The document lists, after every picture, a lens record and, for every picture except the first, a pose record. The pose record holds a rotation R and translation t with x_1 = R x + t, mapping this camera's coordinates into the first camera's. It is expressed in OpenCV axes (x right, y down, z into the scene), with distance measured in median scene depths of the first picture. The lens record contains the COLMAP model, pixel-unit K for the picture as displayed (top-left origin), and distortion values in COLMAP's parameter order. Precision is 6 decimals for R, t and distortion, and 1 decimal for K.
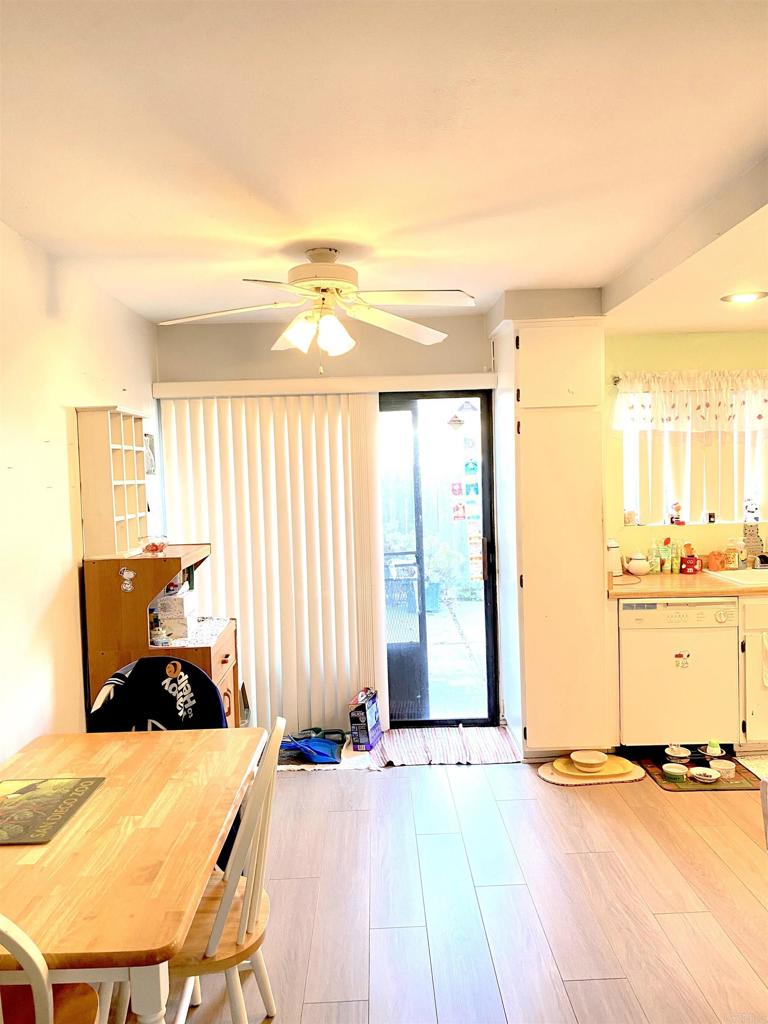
lens RADIAL K [[776.9, 0, 386.3], [0, 776.9, 511.4], [0, 0, 1]] dist [0.019637, -0.045031]
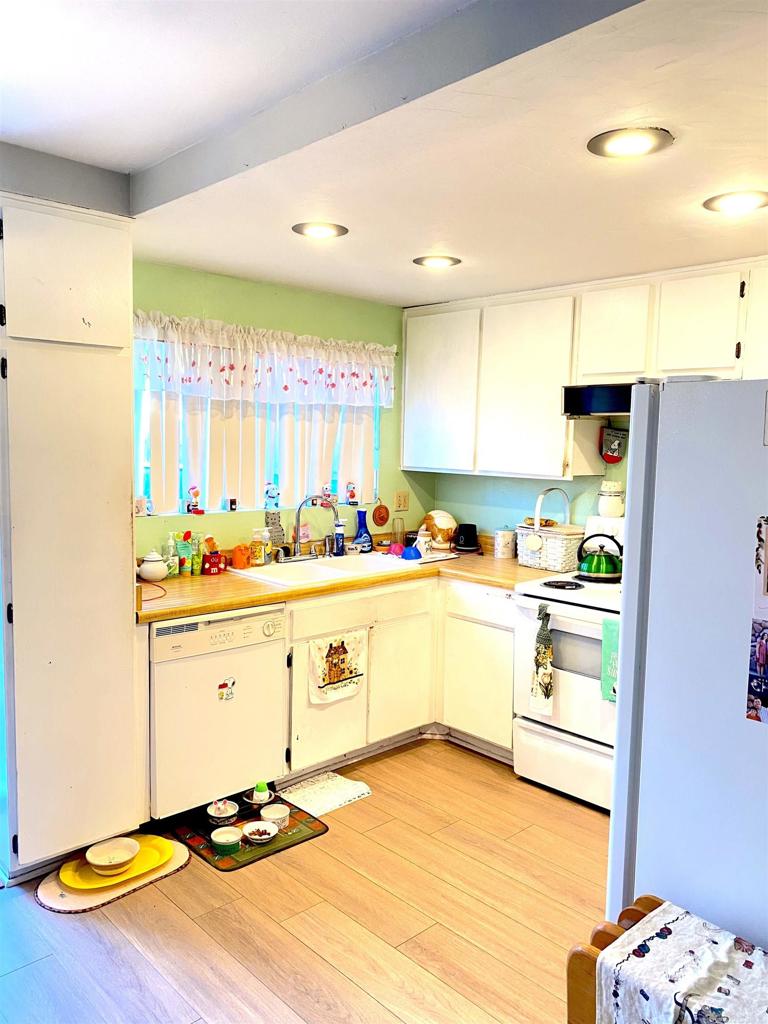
lens RADIAL K [[776.9, 0, 380.5], [0, 776.9, 510.1], [0, 0, 1]] dist [0.019637, -0.045031]
pose [[0.738129, -0.019455, 0.674379, -0.027944], [-0.004770, 0.999409, 0.034052, -0.016824], [-0.674642, -0.028352, 0.737600, 0.321300]]
